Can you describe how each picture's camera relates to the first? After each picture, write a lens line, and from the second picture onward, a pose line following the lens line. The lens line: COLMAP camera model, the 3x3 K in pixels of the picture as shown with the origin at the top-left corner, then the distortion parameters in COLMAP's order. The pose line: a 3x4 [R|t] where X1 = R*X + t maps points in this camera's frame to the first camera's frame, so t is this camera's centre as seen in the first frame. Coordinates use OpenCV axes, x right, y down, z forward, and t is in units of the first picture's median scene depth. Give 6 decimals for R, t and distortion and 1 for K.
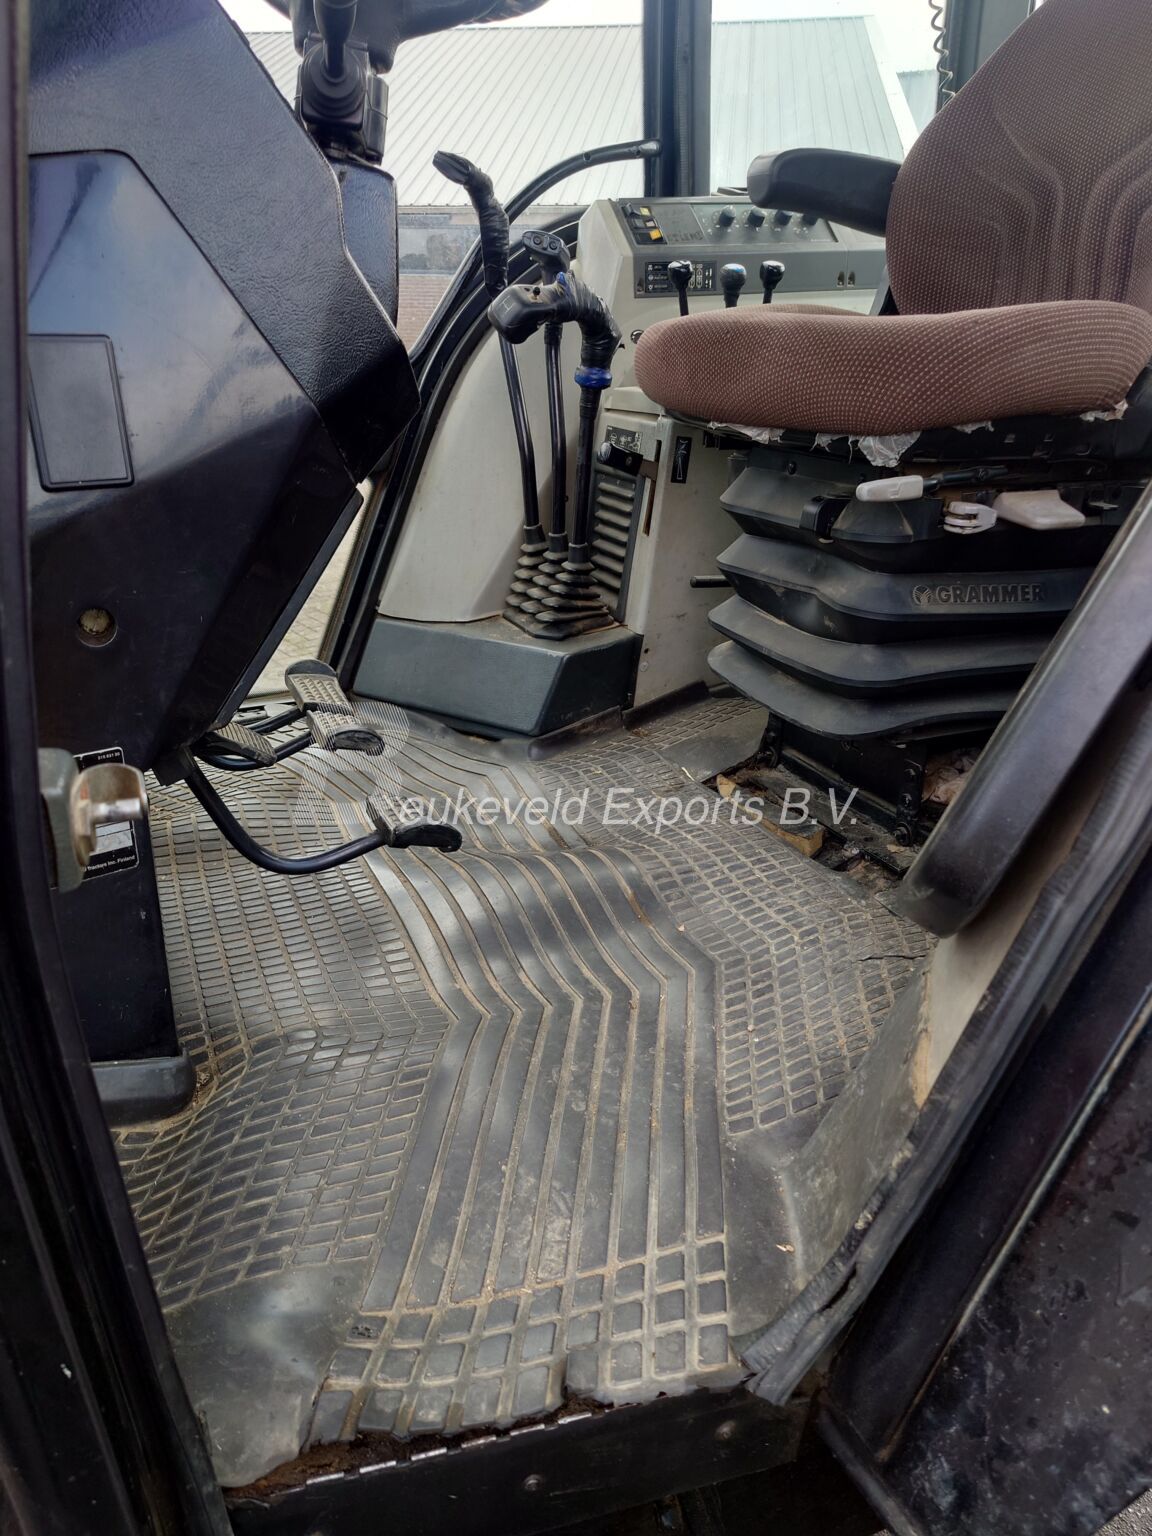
lens RADIAL K [[1118.4, 0, 572.1], [0, 1118.4, 766.0], [0, 0, 1]] dist [-0.009121, 0.024674]
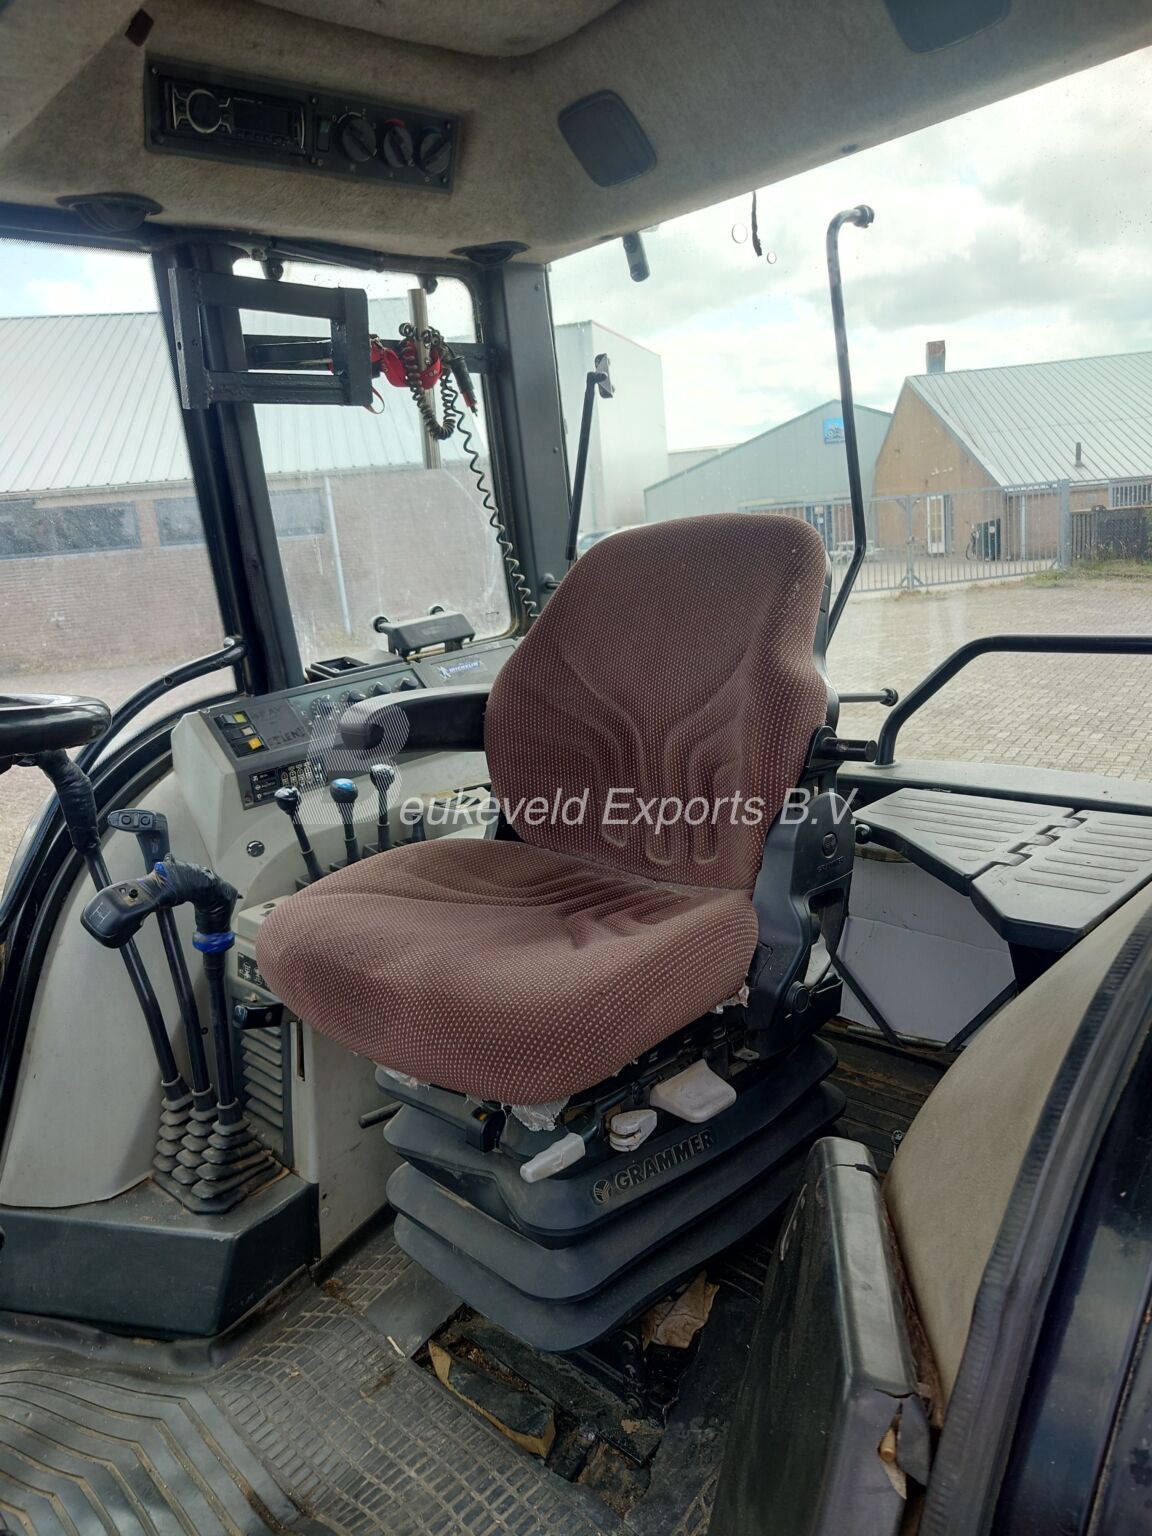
lens RADIAL K [[1118.4, 0, 586.5], [0, 1118.4, 766.3], [0, 0, 1]] dist [-0.009121, 0.024674]
pose [[0.936728, -0.164250, 0.309133, 0.043313], [0.215230, 0.966683, -0.138564, -0.275667], [-0.276075, 0.196332, 0.940870, 0.010017]]
